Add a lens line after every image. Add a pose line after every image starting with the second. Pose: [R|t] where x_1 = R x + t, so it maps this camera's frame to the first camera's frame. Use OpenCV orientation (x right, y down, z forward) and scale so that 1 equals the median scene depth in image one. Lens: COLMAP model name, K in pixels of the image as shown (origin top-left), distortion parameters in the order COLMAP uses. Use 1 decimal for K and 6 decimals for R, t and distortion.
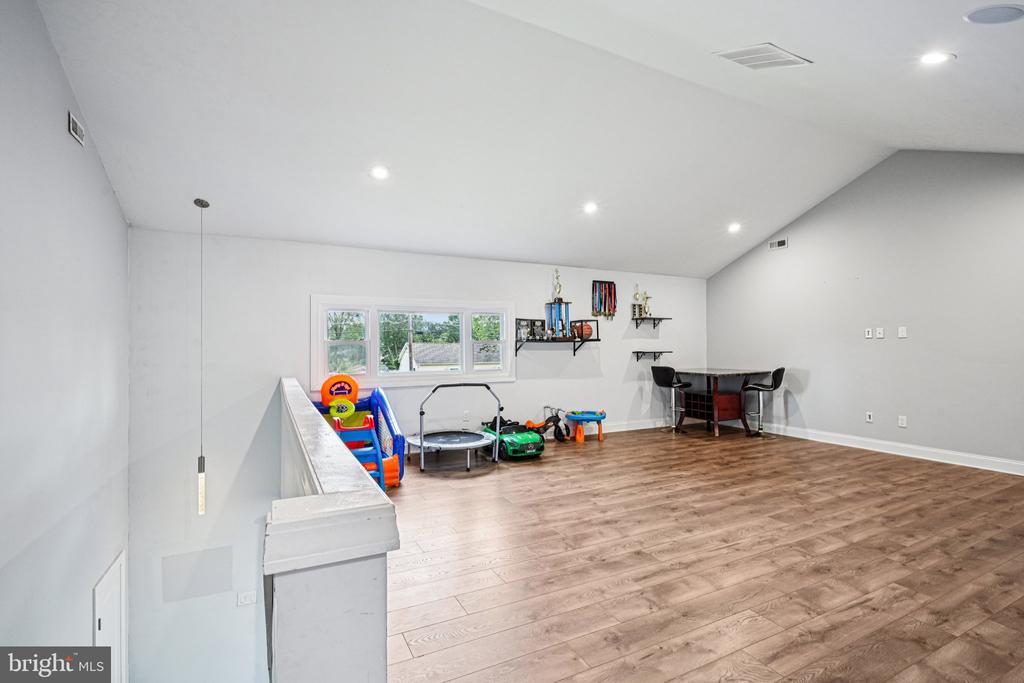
lens RADIAL K [[465.0, 0, 502.7], [0, 465.0, 345.5], [0, 0, 1]] dist [0.001527, -0.000720]
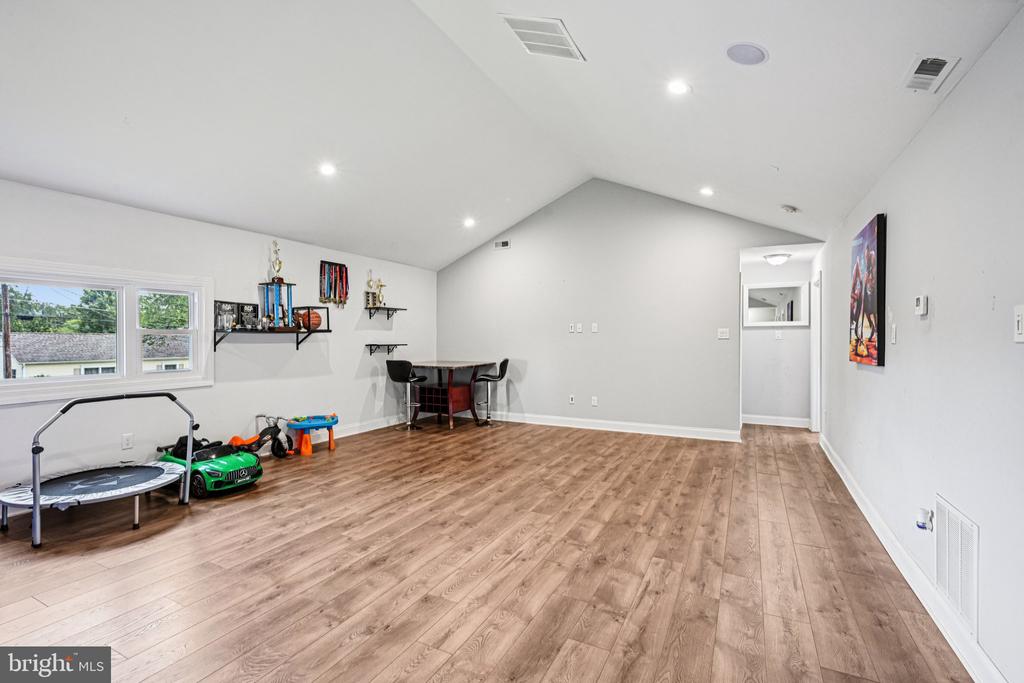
lens RADIAL K [[465.0, 0, 510.8], [0, 465.0, 337.0], [0, 0, 1]] dist [0.001527, -0.000720]
pose [[0.807681, 0.005930, 0.589590, -0.033212], [-0.004524, 0.999982, -0.003860, 0.001231], [-0.589603, 0.000450, 0.807693, 0.150724]]
